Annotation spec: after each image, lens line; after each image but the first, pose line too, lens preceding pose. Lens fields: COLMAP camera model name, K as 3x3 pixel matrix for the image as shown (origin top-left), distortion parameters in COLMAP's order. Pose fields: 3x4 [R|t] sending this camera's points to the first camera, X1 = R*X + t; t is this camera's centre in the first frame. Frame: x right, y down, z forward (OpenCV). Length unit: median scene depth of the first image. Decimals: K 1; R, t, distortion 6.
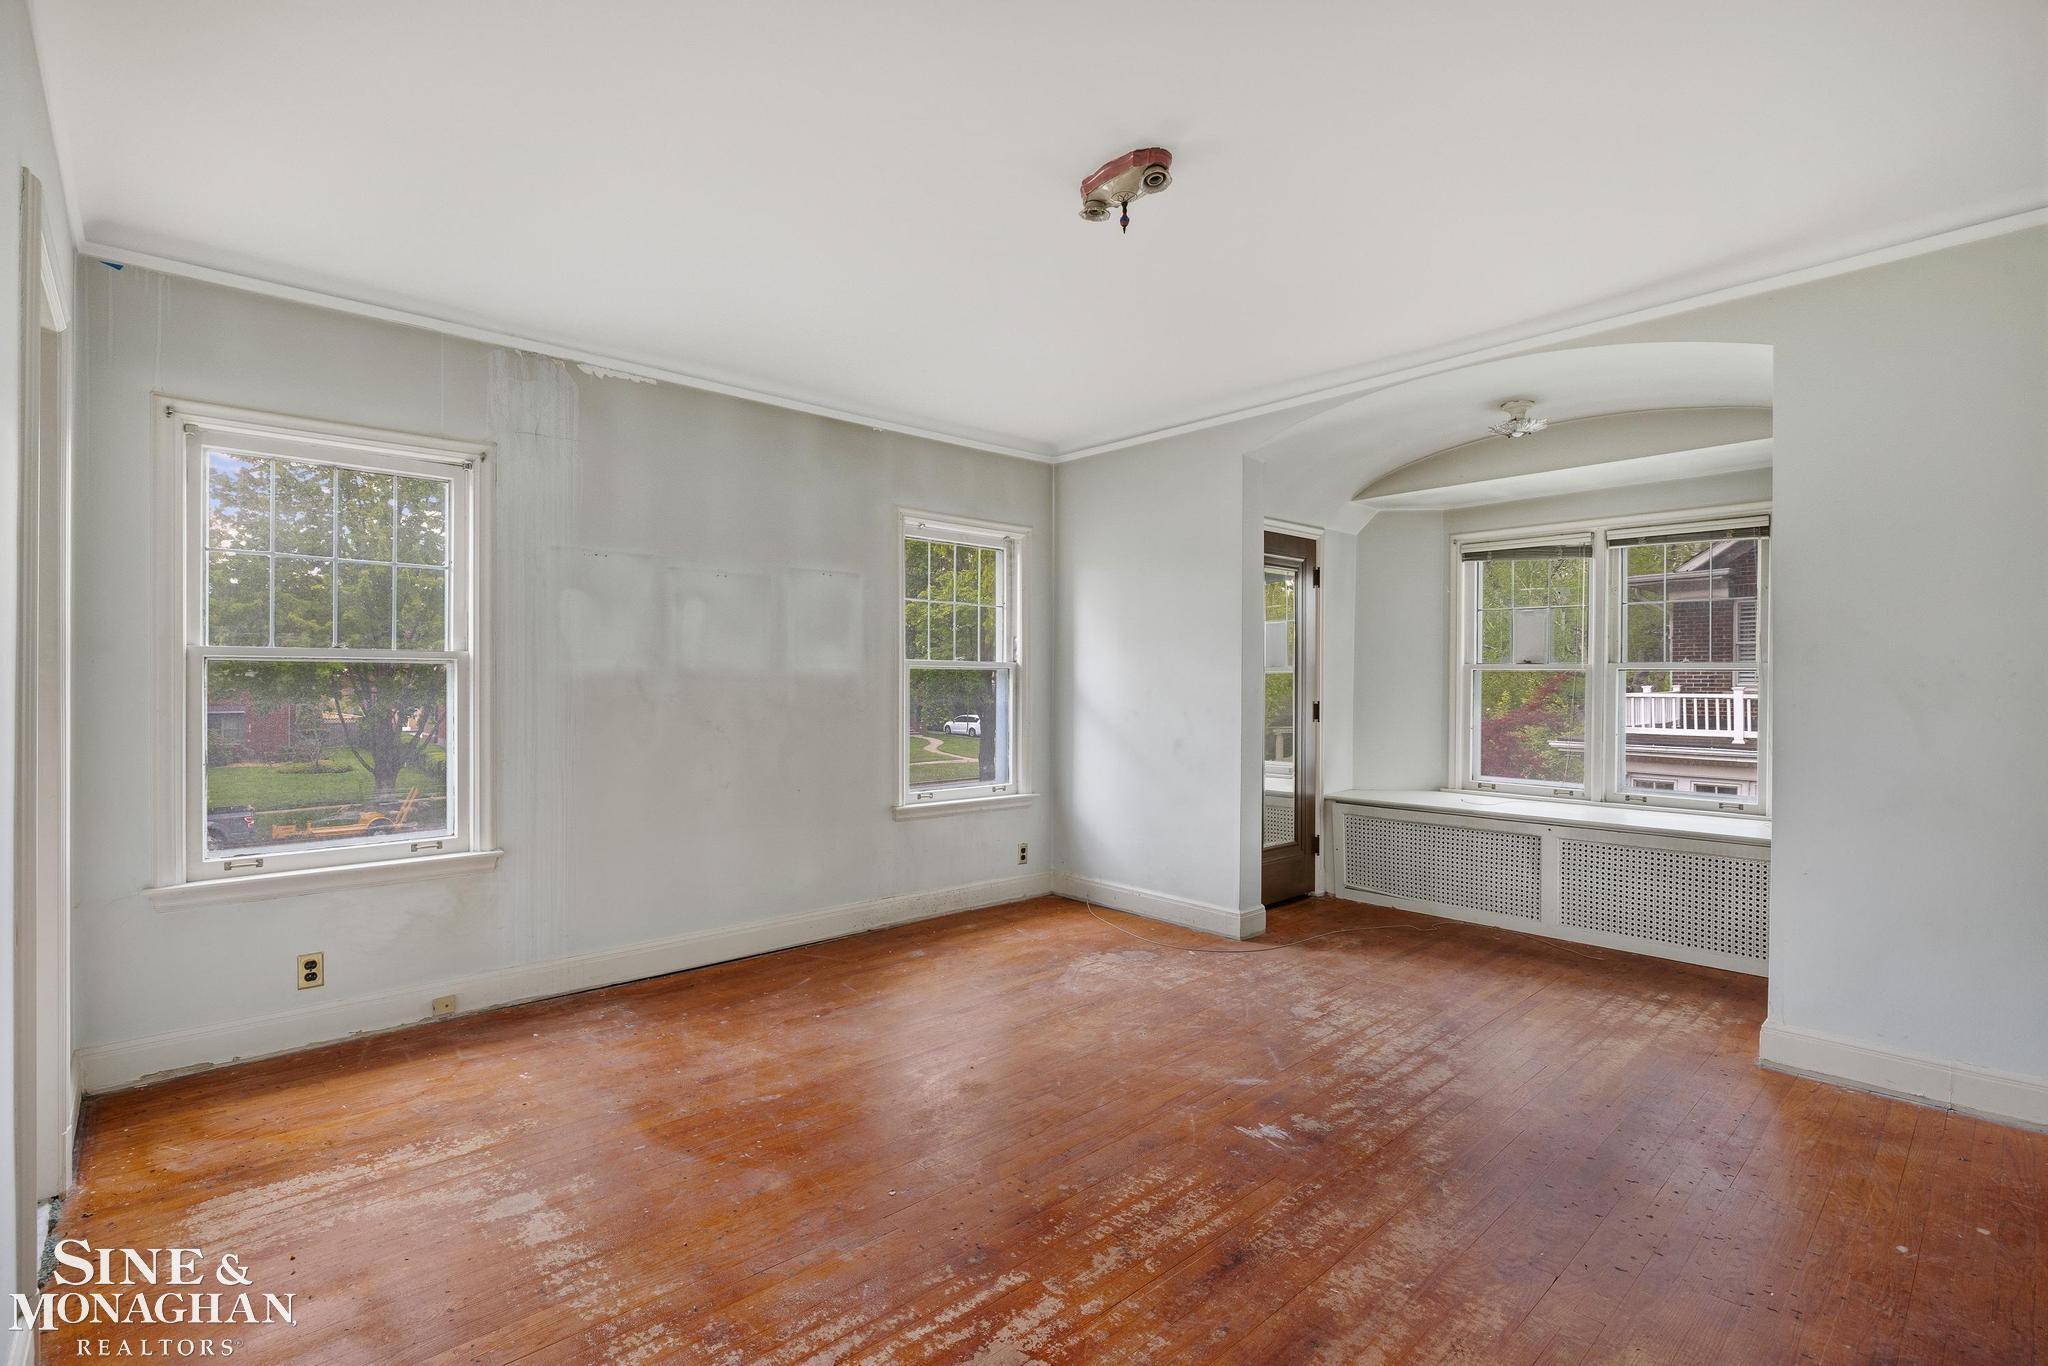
lens RADIAL K [[958.5, 0, 1026.6], [0, 958.5, 681.2], [0, 0, 1]] dist [-0.002203, -0.000147]
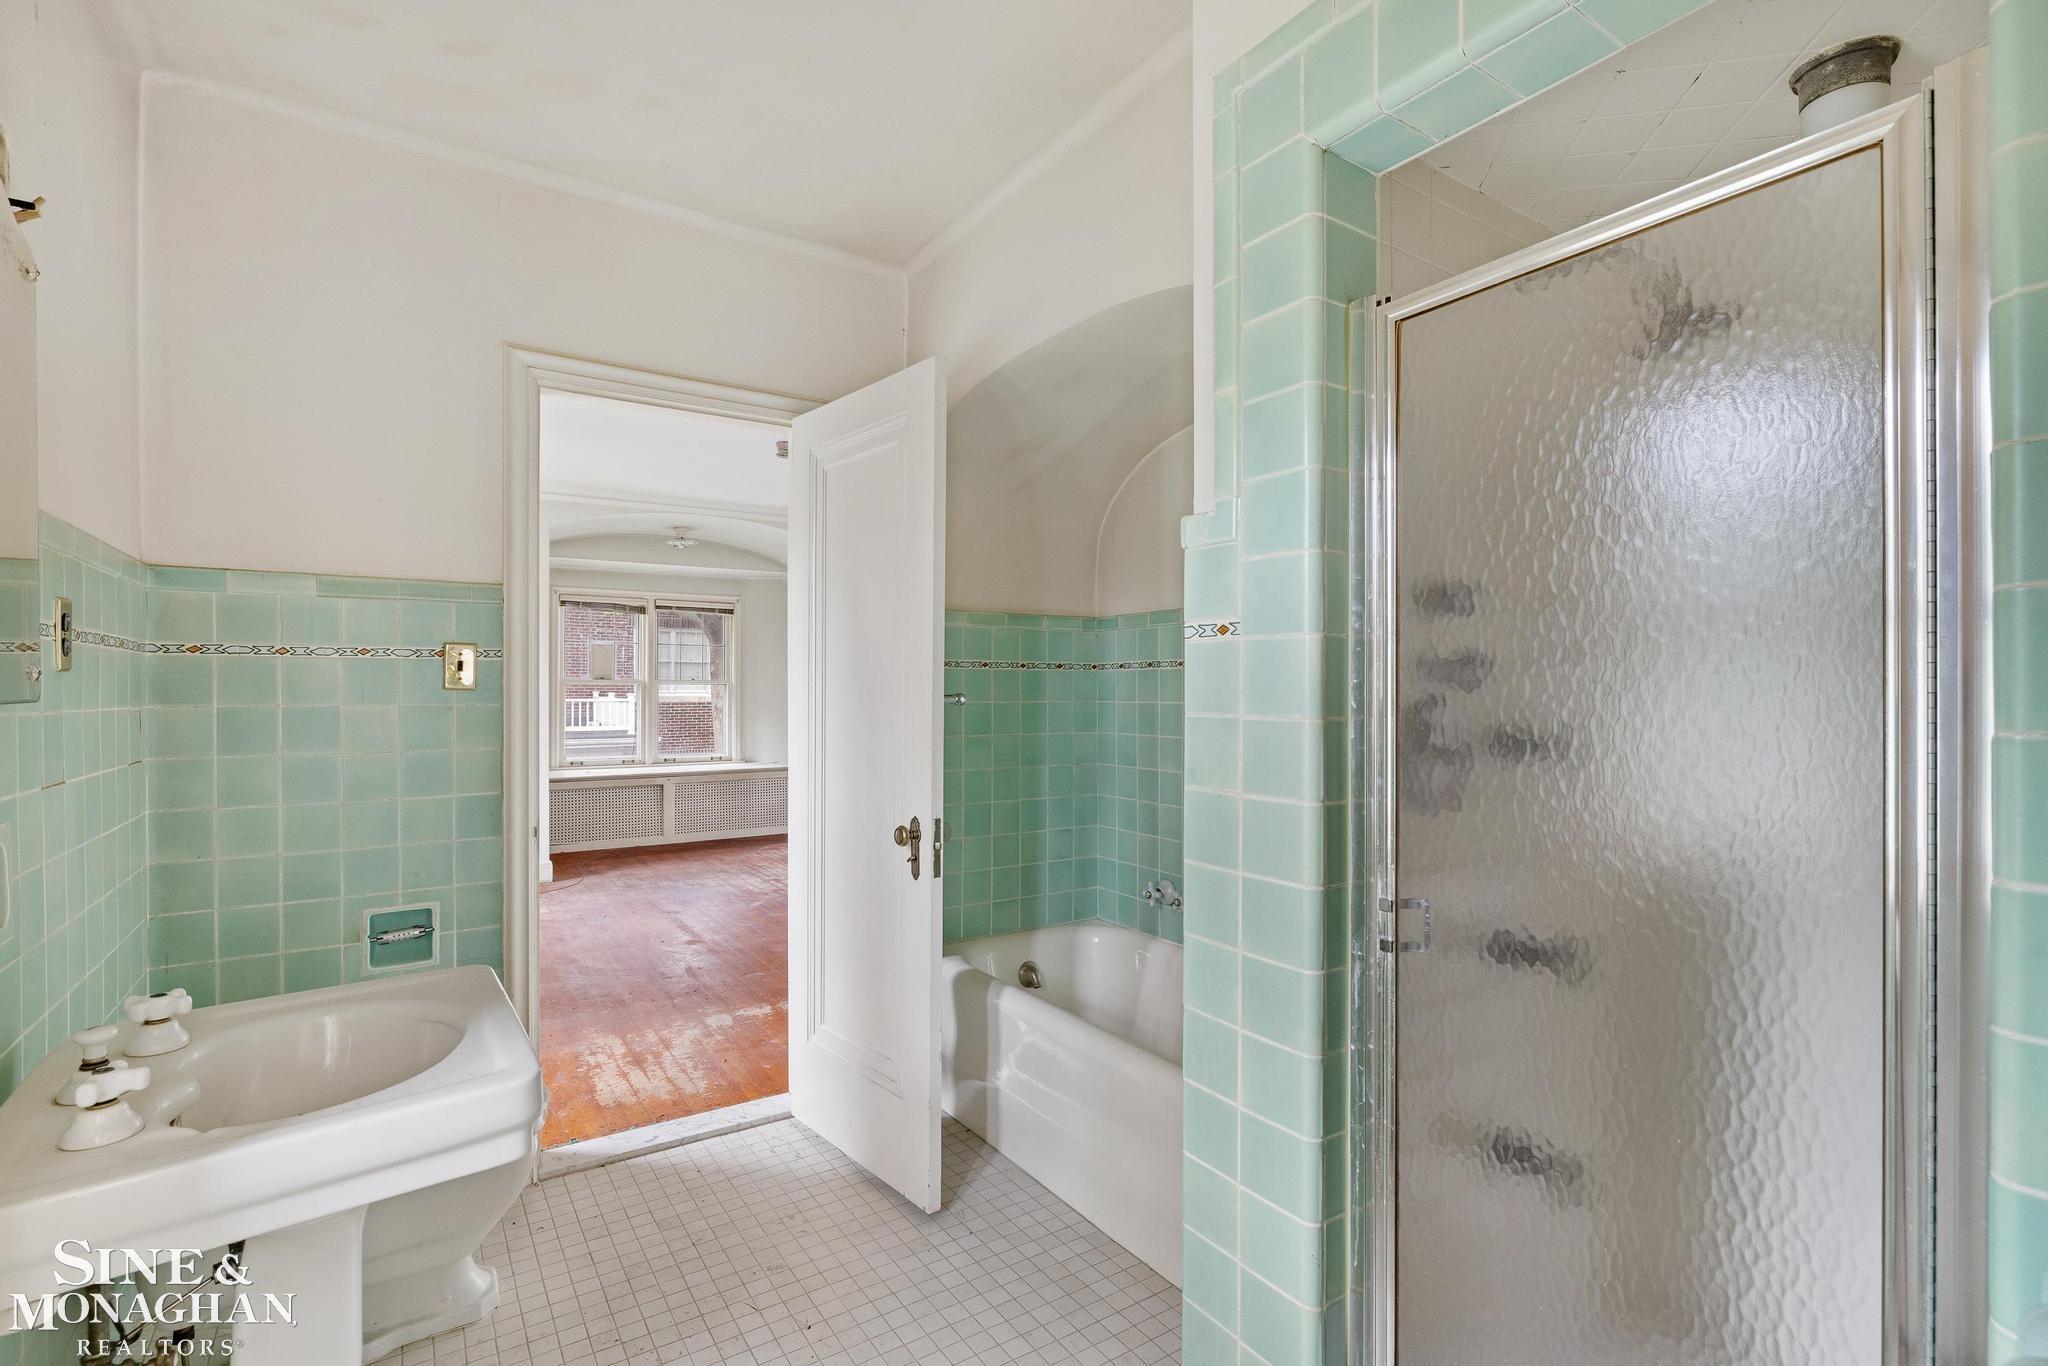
lens RADIAL K [[958.5, 0, 1030.3], [0, 958.5, 687.6], [0, 0, 1]] dist [-0.002203, -0.000147]
pose [[0.148661, -0.000915, 0.988888, -1.229630], [0.004089, 0.999992, 0.000310, -0.003790], [-0.988880, 0.003997, 0.148663, 0.148476]]
